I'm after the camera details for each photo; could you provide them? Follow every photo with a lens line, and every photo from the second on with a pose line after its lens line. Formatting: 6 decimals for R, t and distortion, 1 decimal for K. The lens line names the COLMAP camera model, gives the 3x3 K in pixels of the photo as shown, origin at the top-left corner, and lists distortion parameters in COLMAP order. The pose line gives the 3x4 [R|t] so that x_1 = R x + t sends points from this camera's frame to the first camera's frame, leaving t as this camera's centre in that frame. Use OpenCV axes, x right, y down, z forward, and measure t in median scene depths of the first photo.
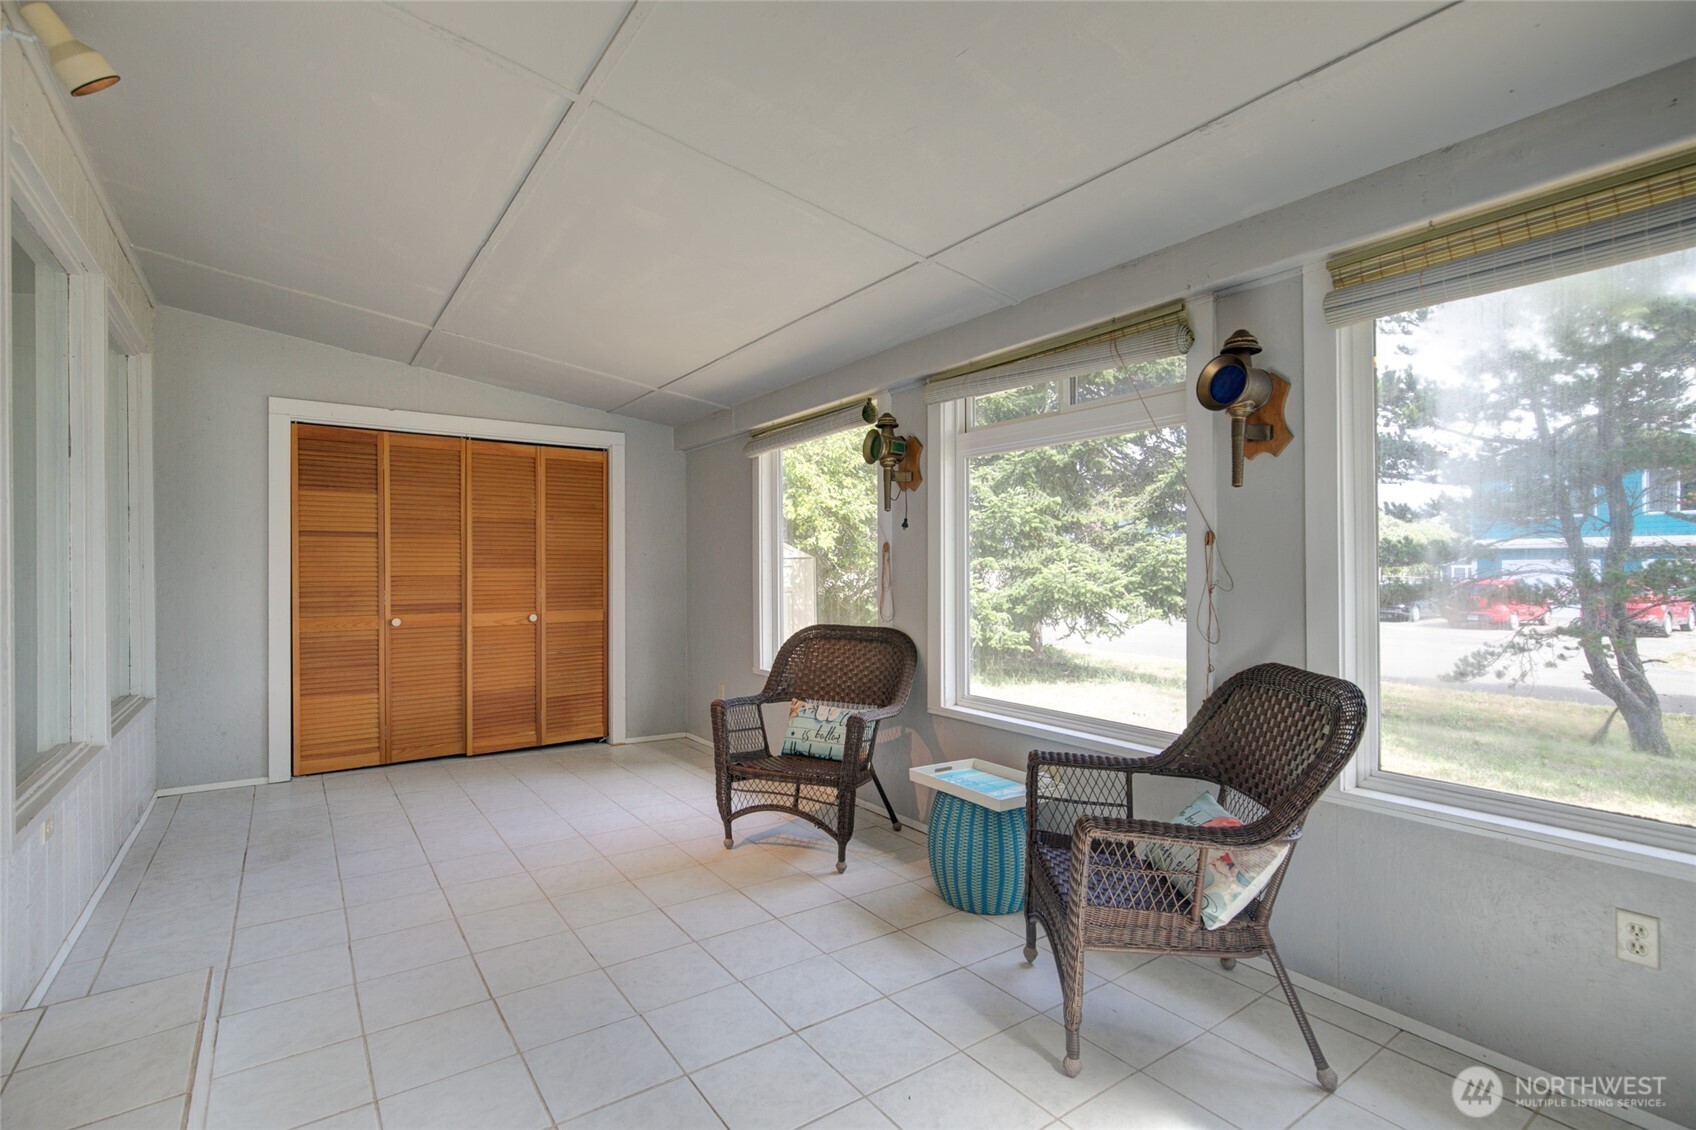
lens RADIAL K [[792.5, 0, 844.5], [0, 792.5, 562.3], [0, 0, 1]] dist [0.000574, -0.000520]
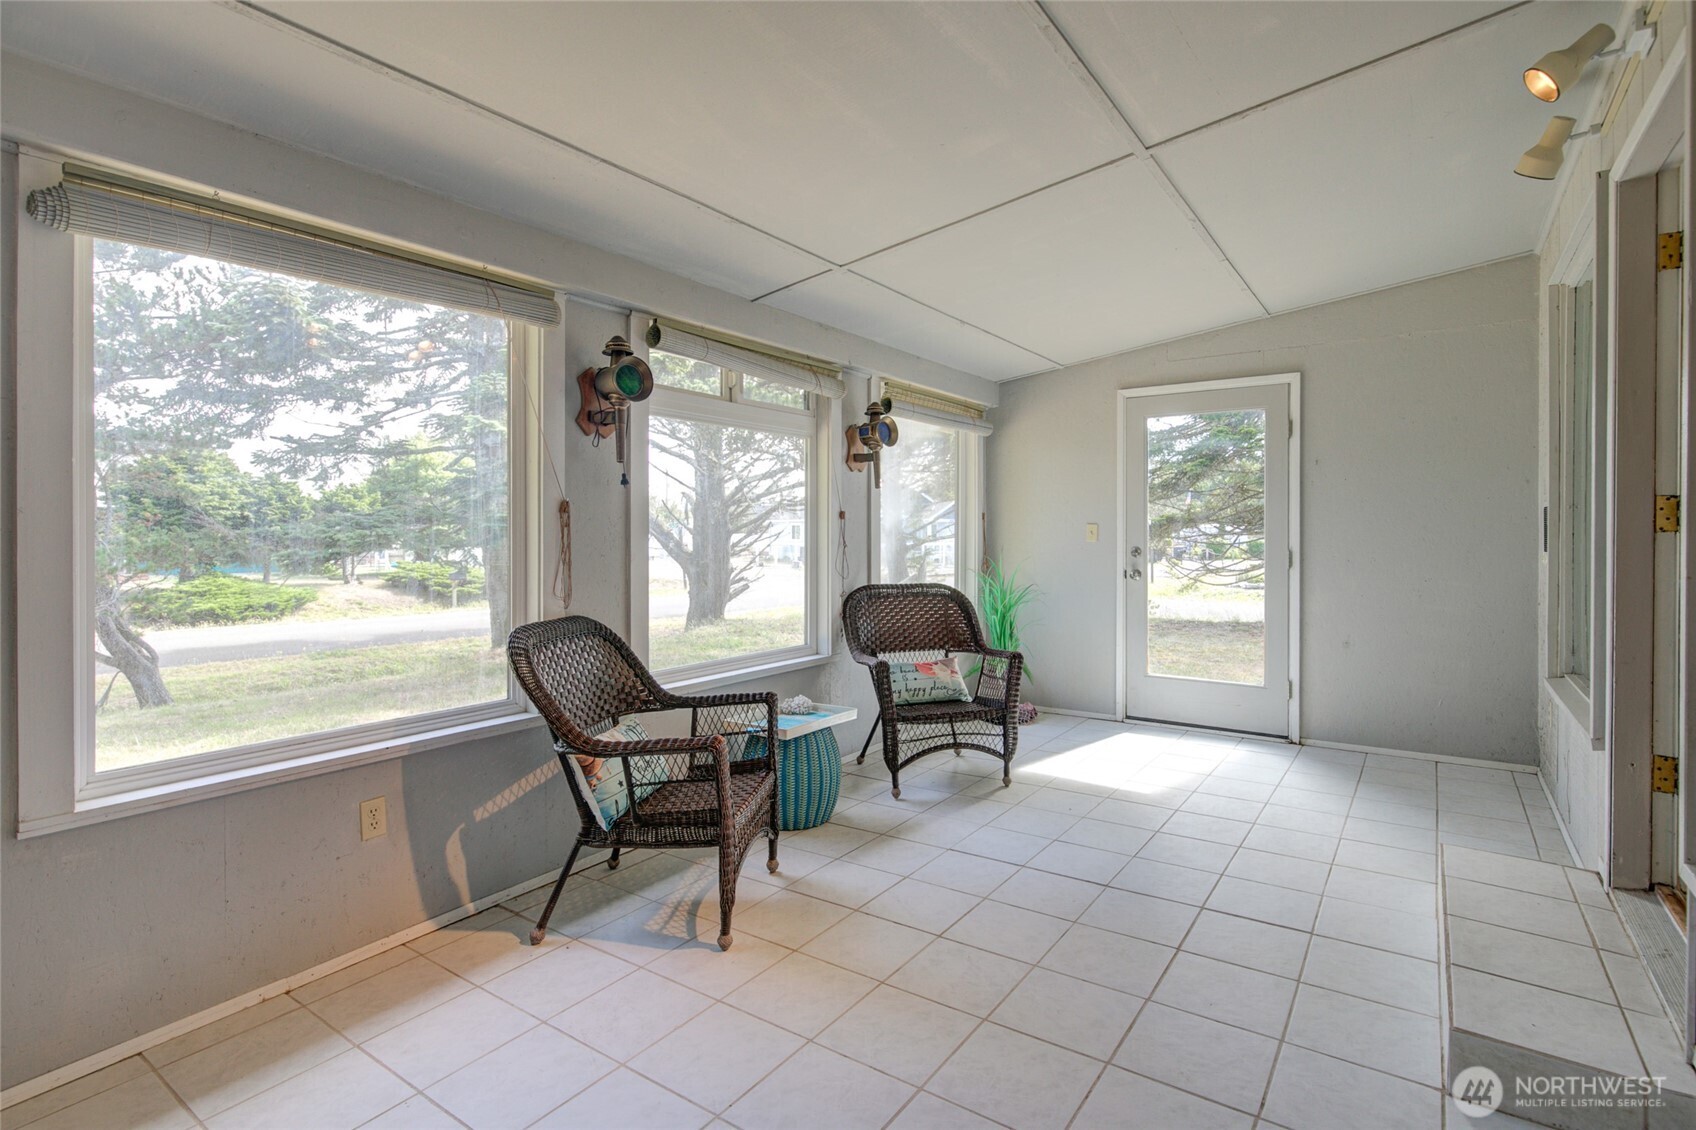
lens RADIAL K [[792.5, 0, 852.6], [0, 792.5, 553.9], [0, 0, 1]] dist [0.000574, -0.000520]
pose [[-0.334415, -0.018435, 0.942246, -0.989572], [-0.010428, 0.999820, 0.015860, 0.016604], [-0.942368, -0.004522, -0.334547, 1.372242]]
